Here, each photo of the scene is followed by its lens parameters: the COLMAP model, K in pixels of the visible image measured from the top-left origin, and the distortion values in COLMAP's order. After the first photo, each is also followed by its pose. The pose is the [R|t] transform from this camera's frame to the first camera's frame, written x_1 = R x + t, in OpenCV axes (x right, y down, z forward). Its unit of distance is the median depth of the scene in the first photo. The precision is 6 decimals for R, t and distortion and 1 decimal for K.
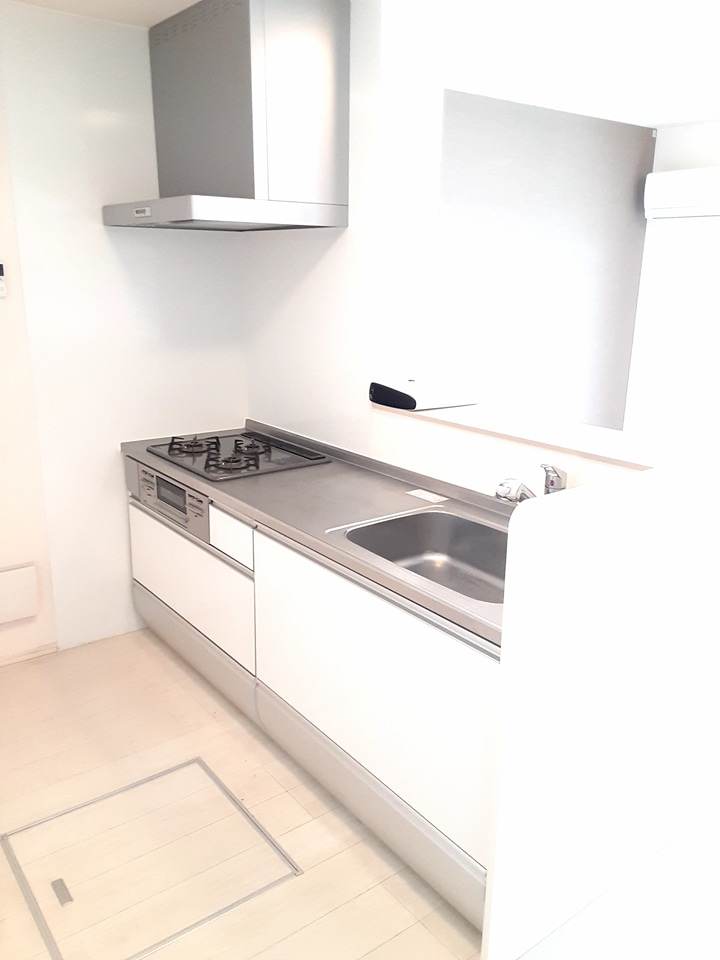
lens RADIAL K [[772.6, 0, 360.0], [0, 772.6, 480.0], [0, 0, 1]] dist [0.062405, -0.002703]
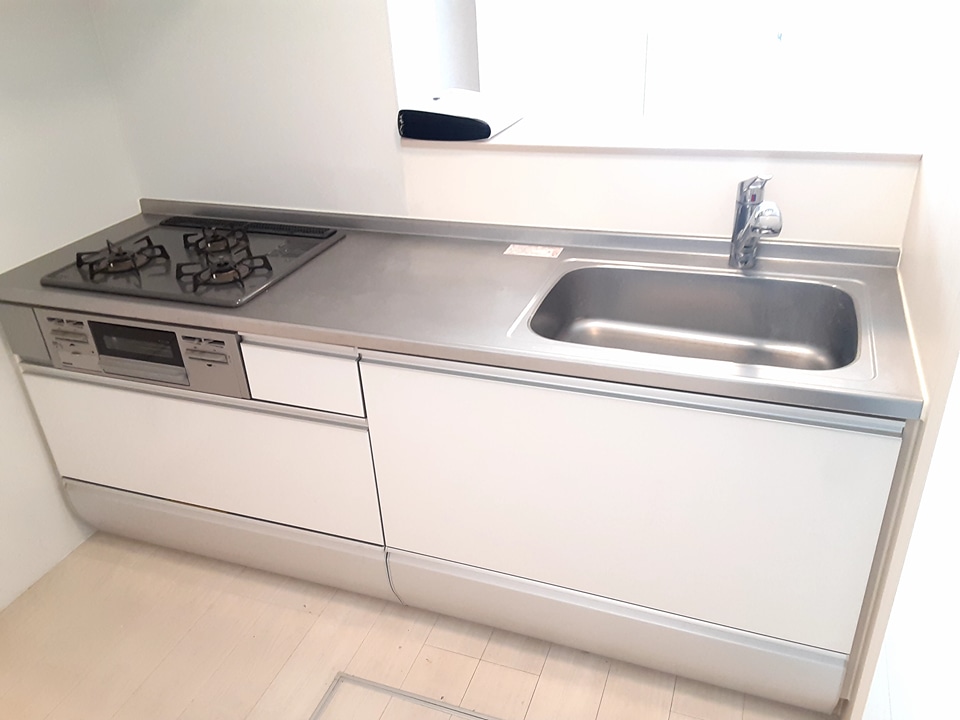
lens RADIAL K [[772.6, 0, 478.9], [0, 772.6, 372.8], [0, 0, 1]] dist [0.062405, -0.002703]
pose [[0.846103, -0.309772, 0.433763, -0.300318], [0.203835, 0.939974, 0.273680, -0.079552], [-0.492505, -0.143146, 0.858457, 0.314176]]
